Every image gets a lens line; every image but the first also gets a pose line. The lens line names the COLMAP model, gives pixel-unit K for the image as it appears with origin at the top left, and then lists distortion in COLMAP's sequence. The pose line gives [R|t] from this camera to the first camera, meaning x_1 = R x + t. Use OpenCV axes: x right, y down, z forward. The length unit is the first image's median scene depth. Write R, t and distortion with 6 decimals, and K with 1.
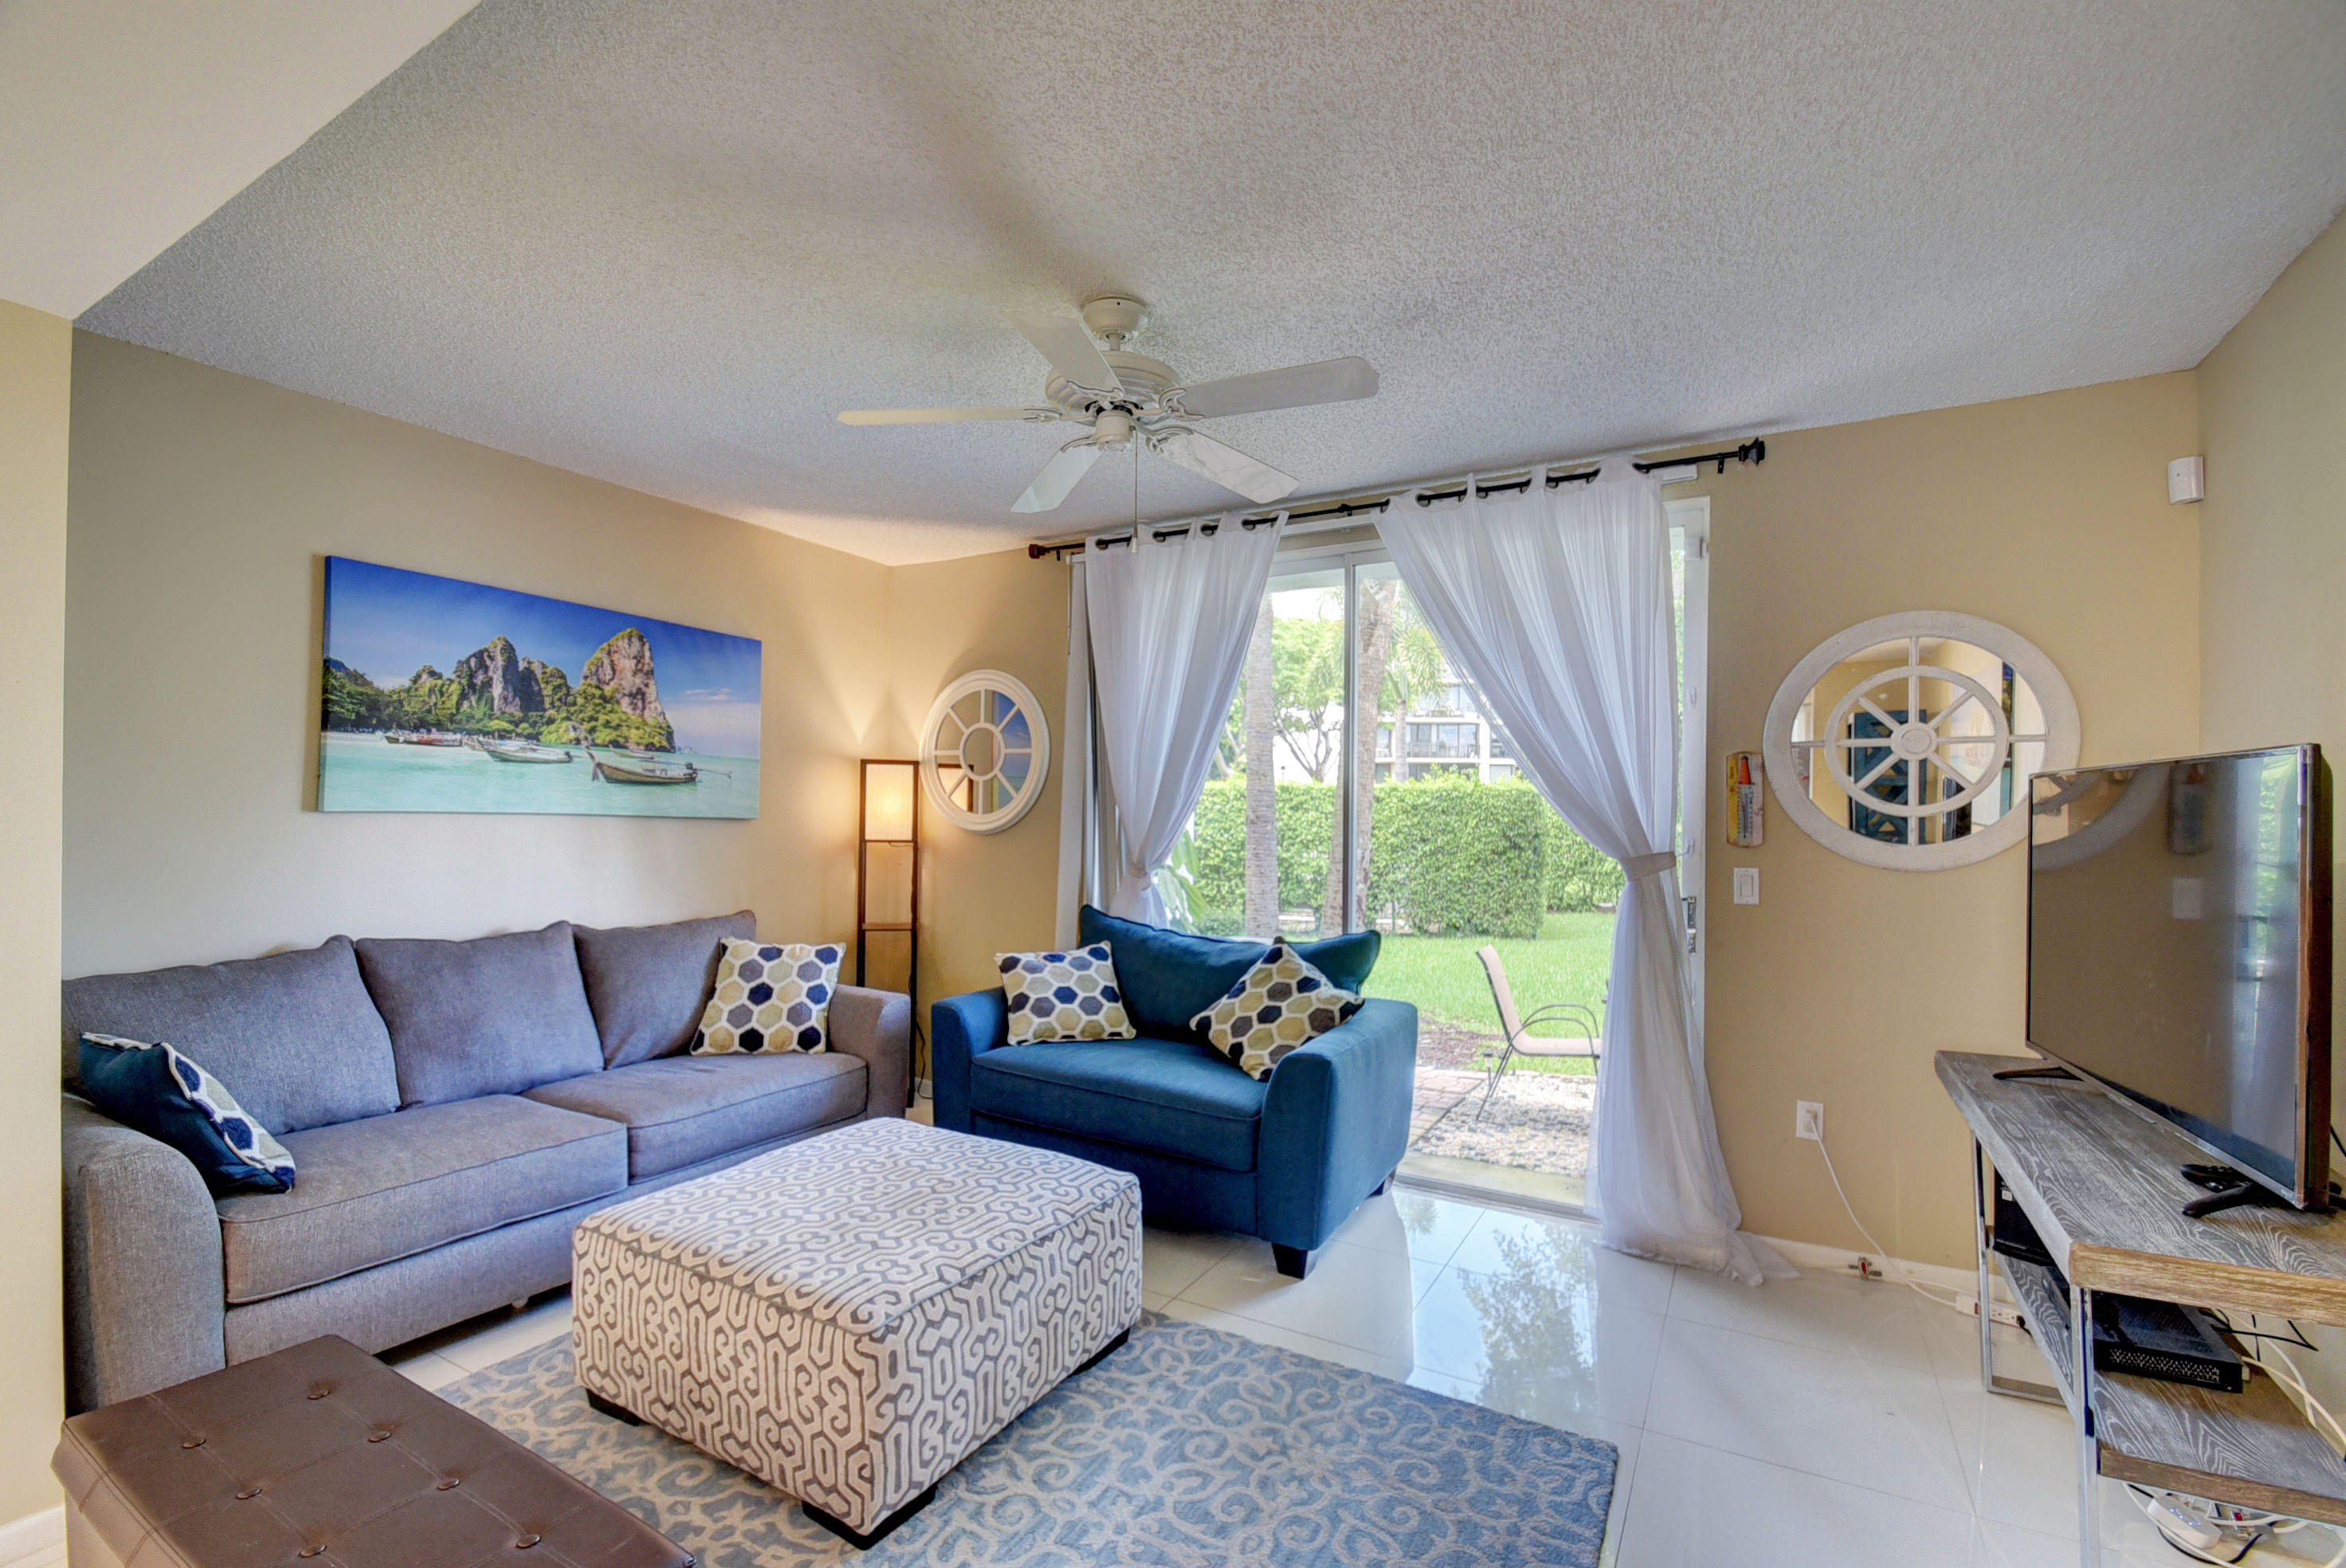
lens RADIAL K [[1030.7, 0, 1172.6], [0, 1030.7, 813.1], [0, 0, 1]] dist [0.021111, -0.019946]
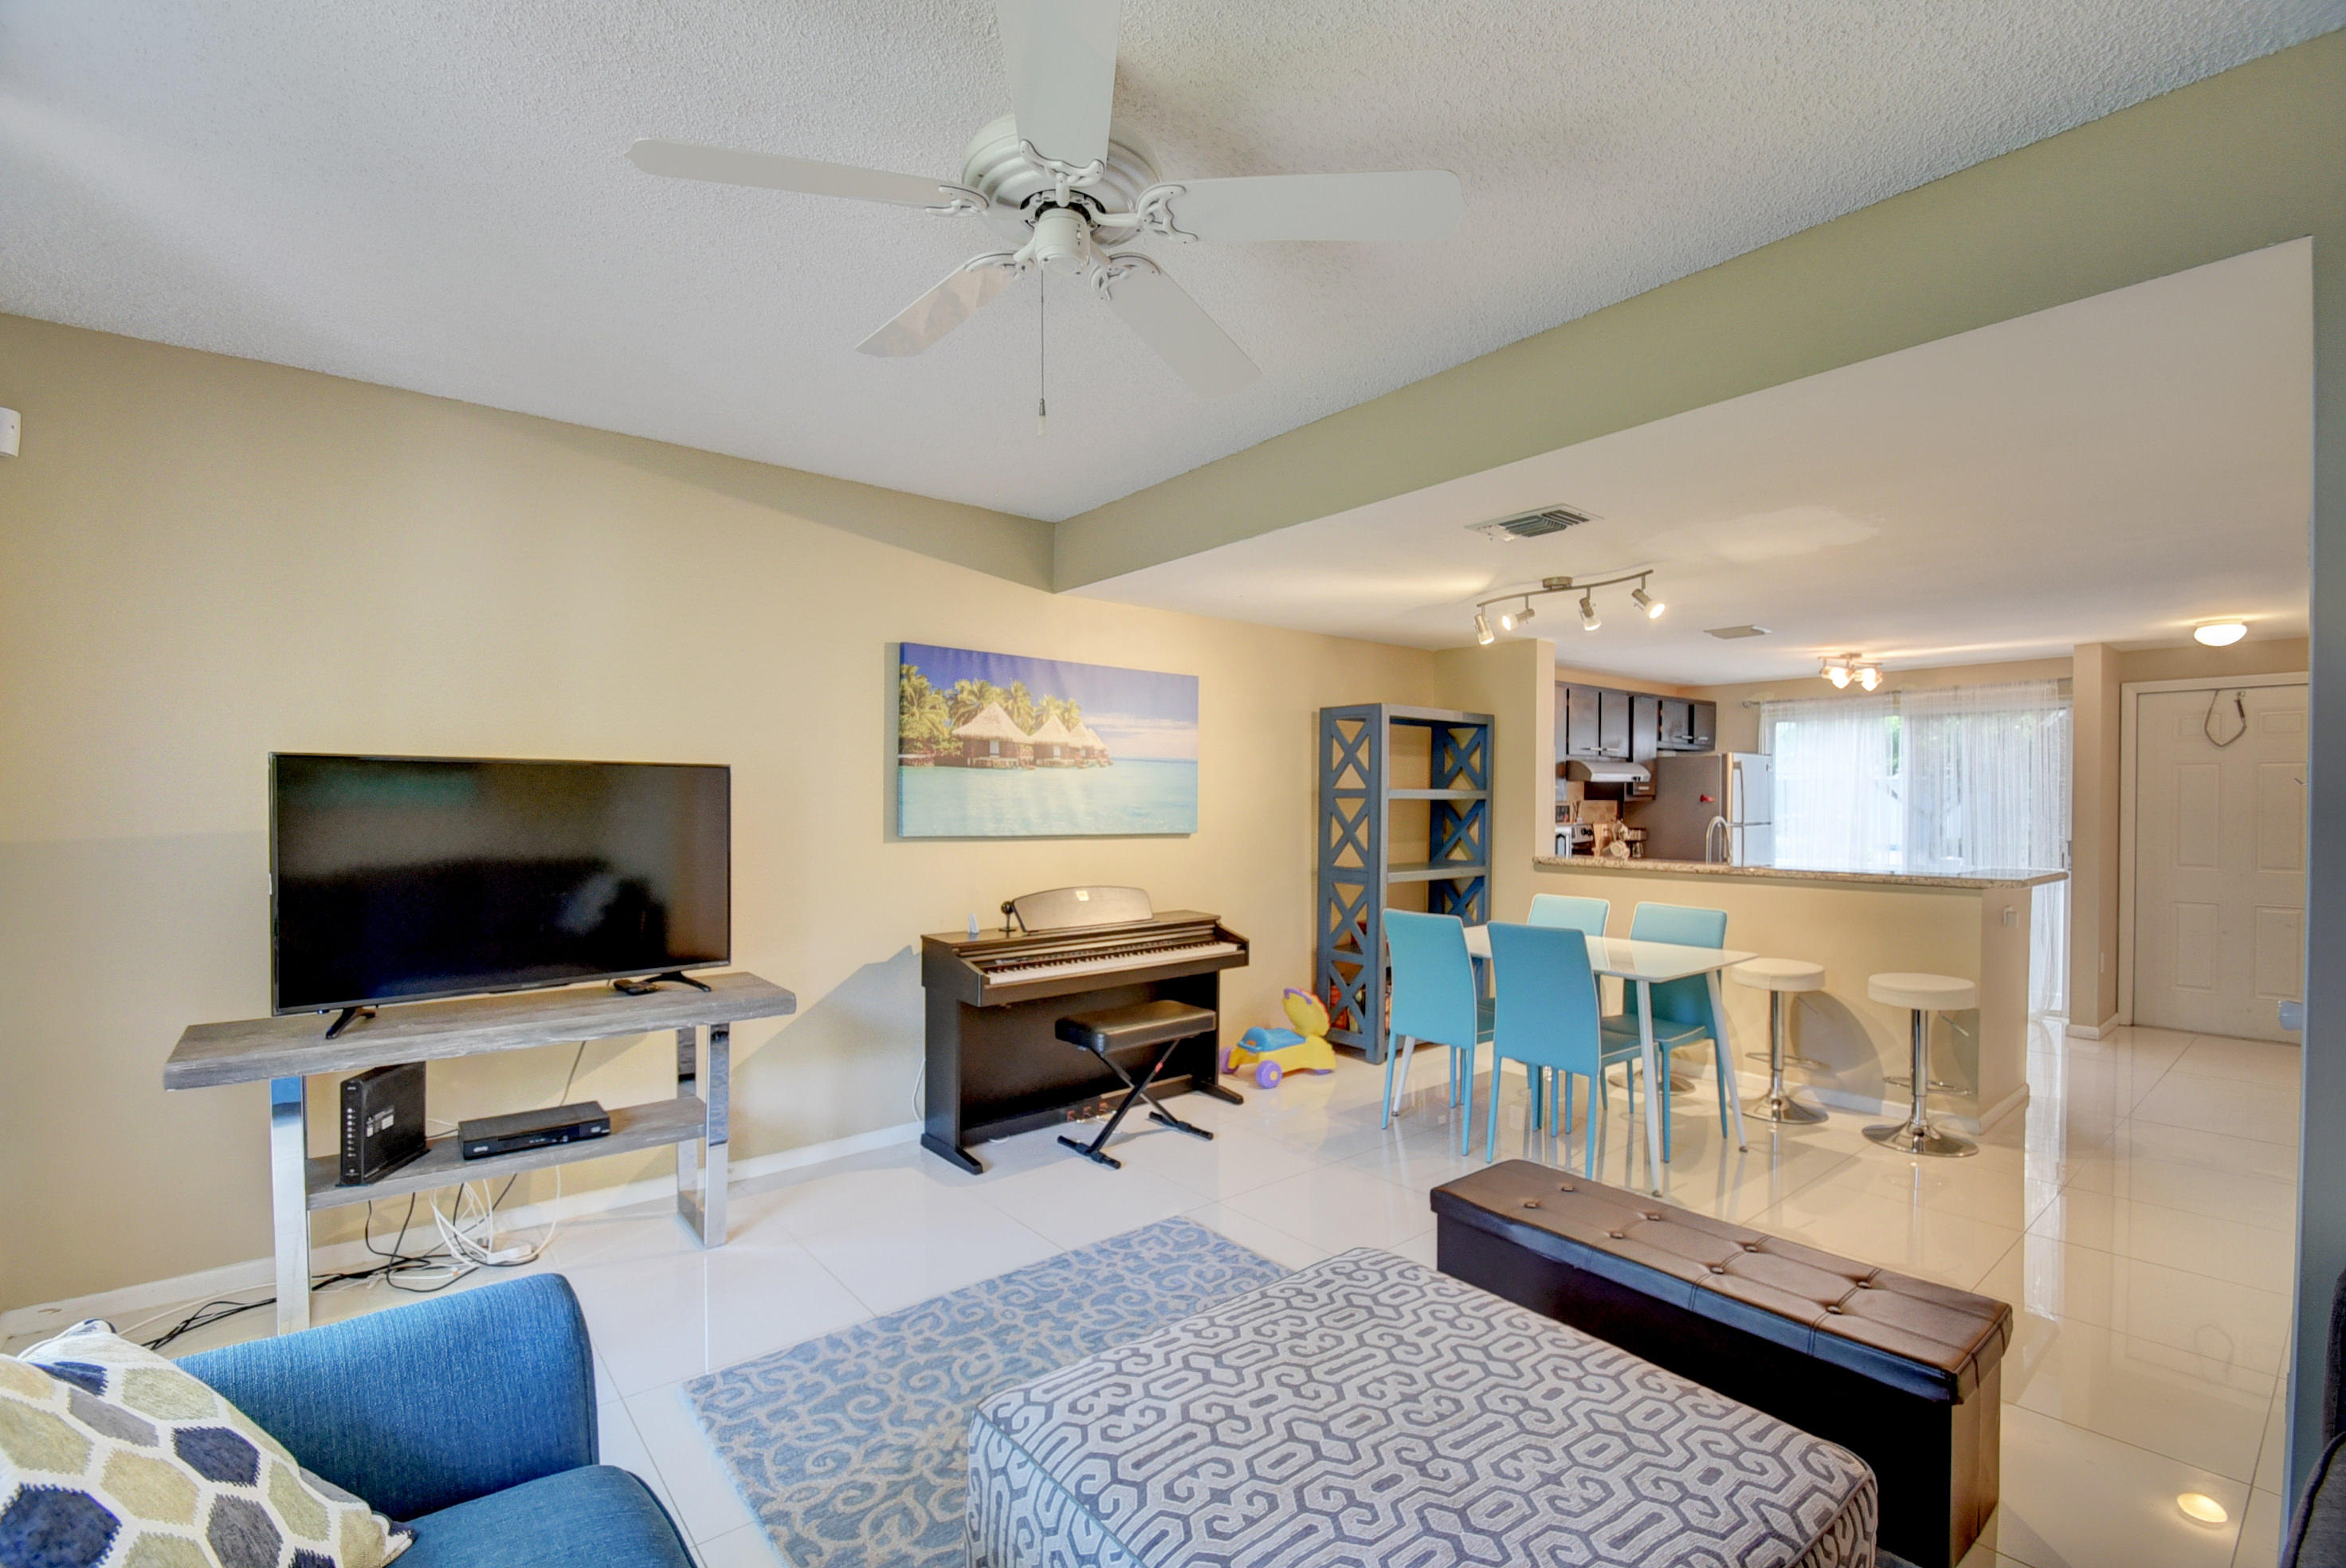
lens RADIAL K [[1030.7, 0, 1172.6], [0, 1030.7, 813.1], [0, 0, 1]] dist [0.021111, -0.019946]
pose [[-0.934933, -0.012364, 0.354608, -0.266435], [-0.008584, 0.999888, 0.012232, 0.000838], [-0.354720, 0.008392, -0.934935, 1.149930]]
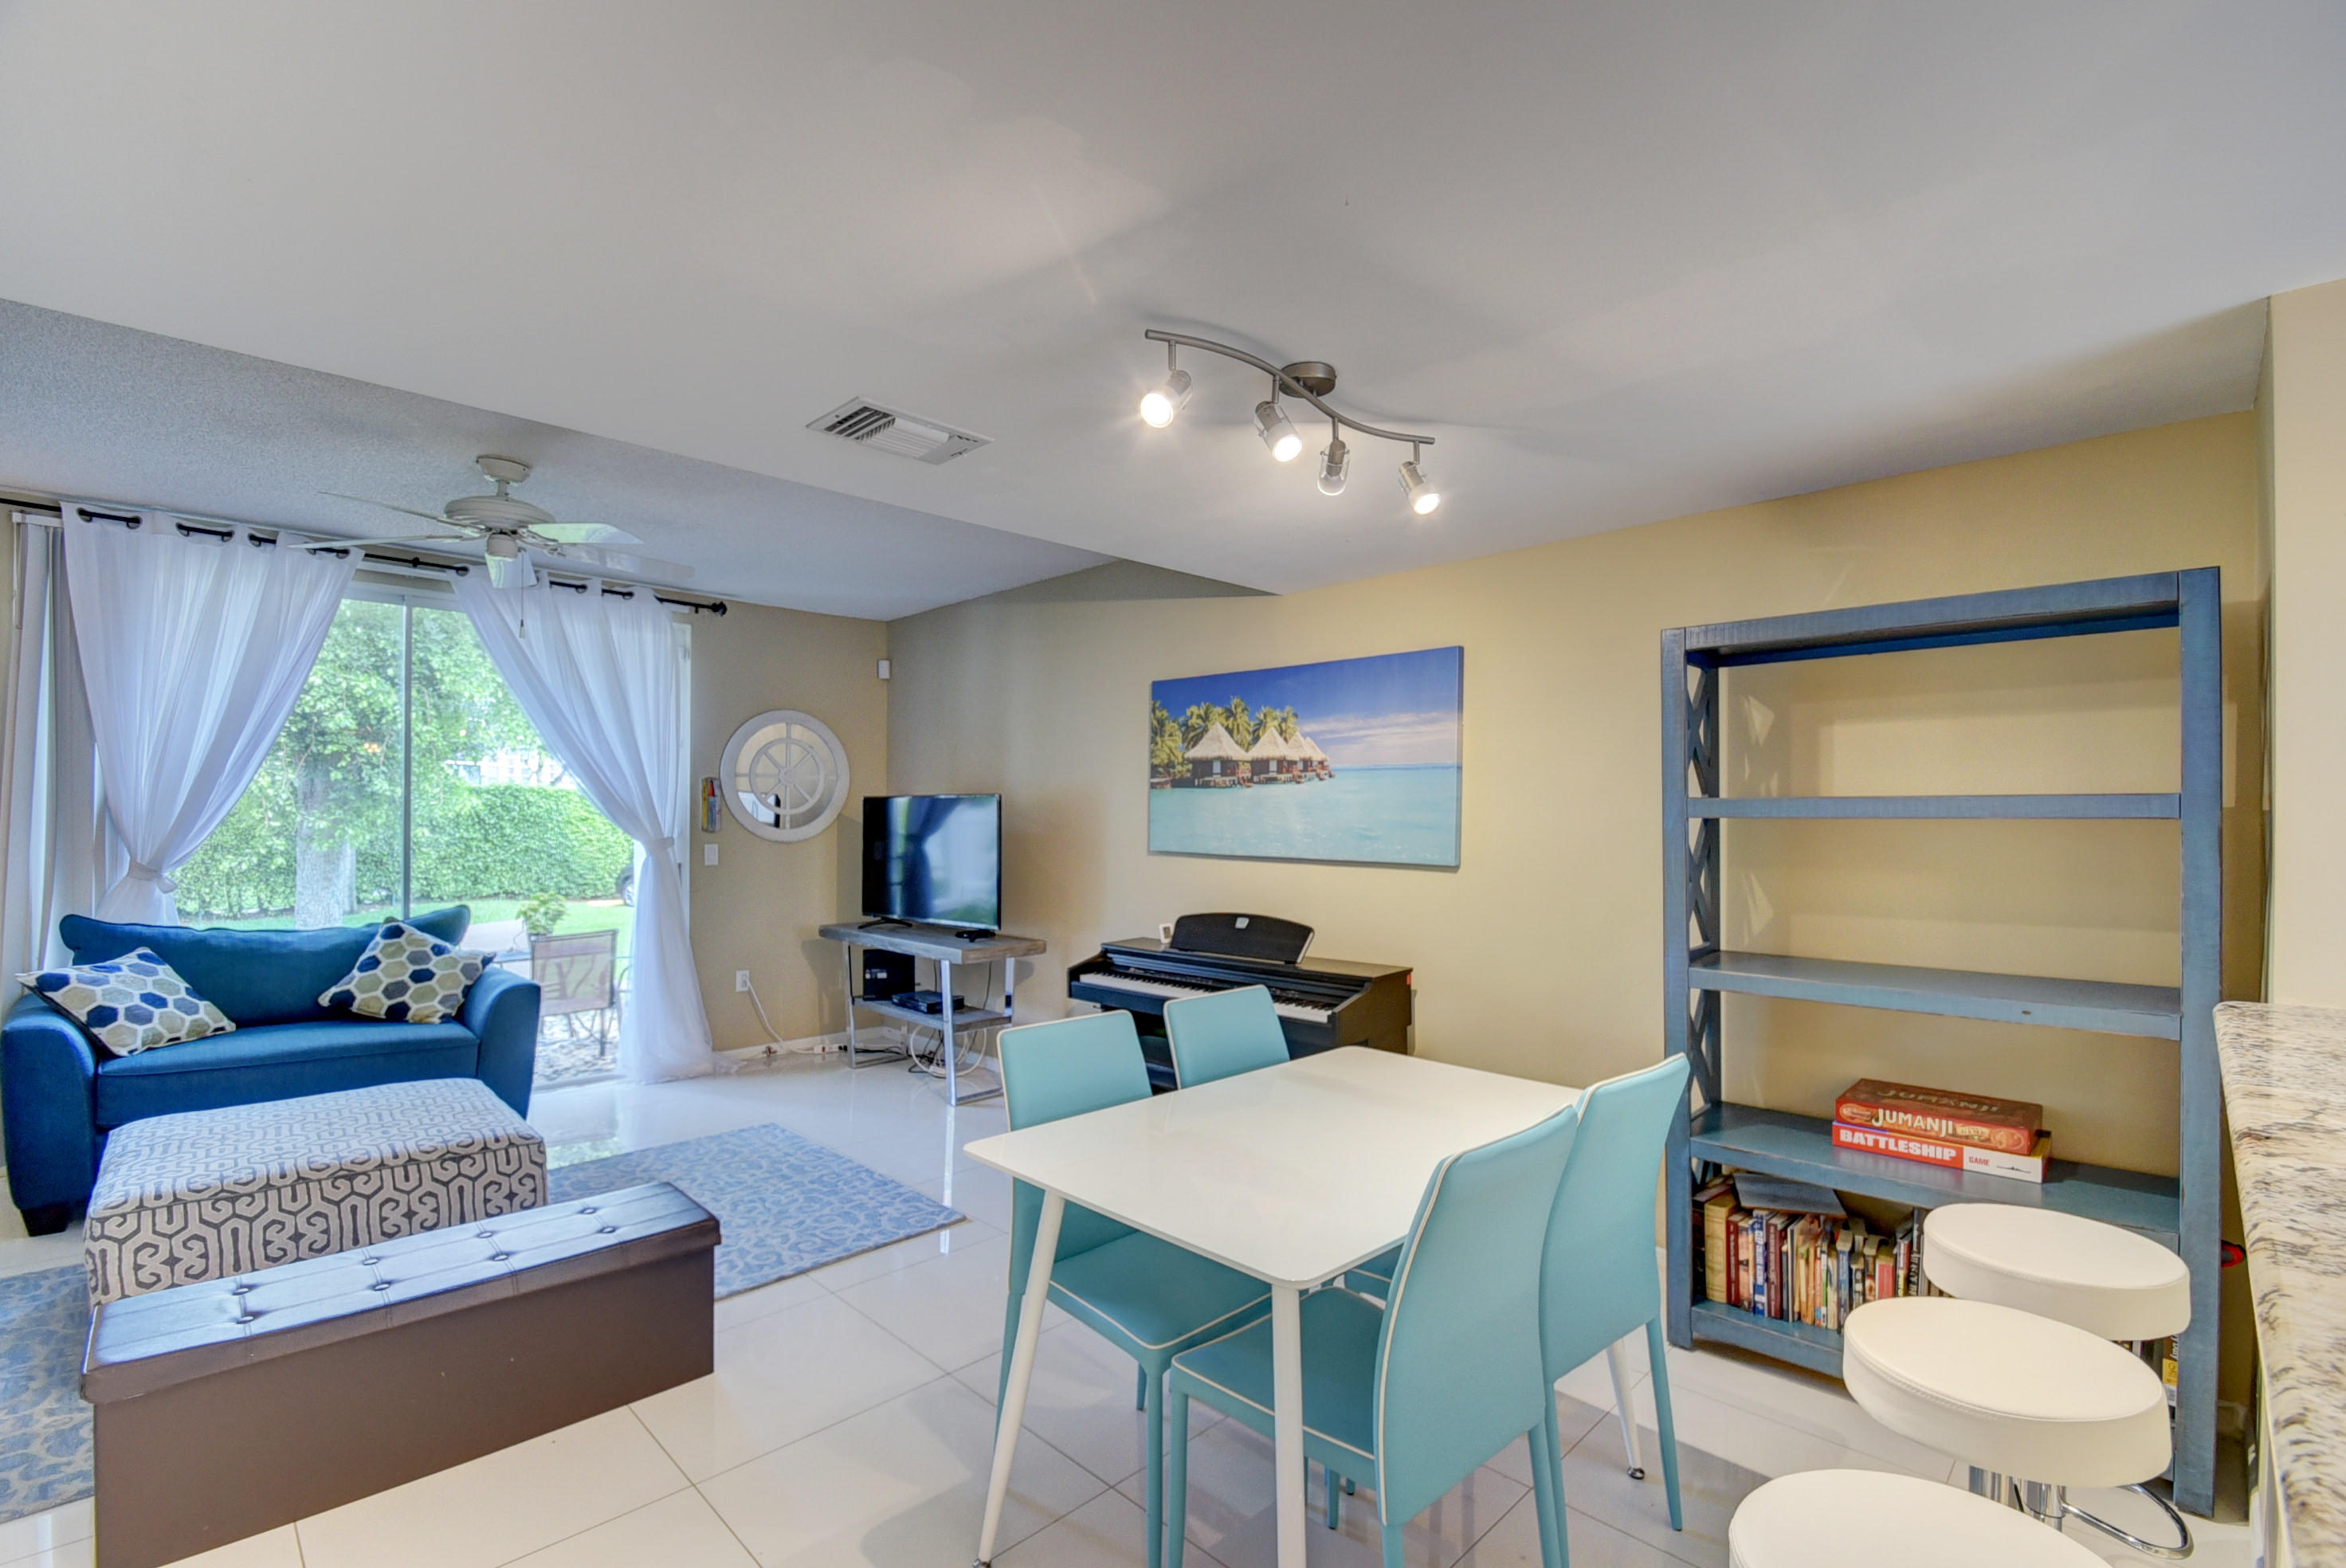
lens RADIAL K [[1030.7, 0, 1172.6], [0, 1030.7, 813.1], [0, 0, 1]] dist [0.021111, -0.019946]
pose [[0.269795, -0.001512, 0.962917, -0.842725], [-0.004925, 0.999984, 0.002950, -0.008093], [-0.962905, -0.005538, 0.269783, -0.199018]]
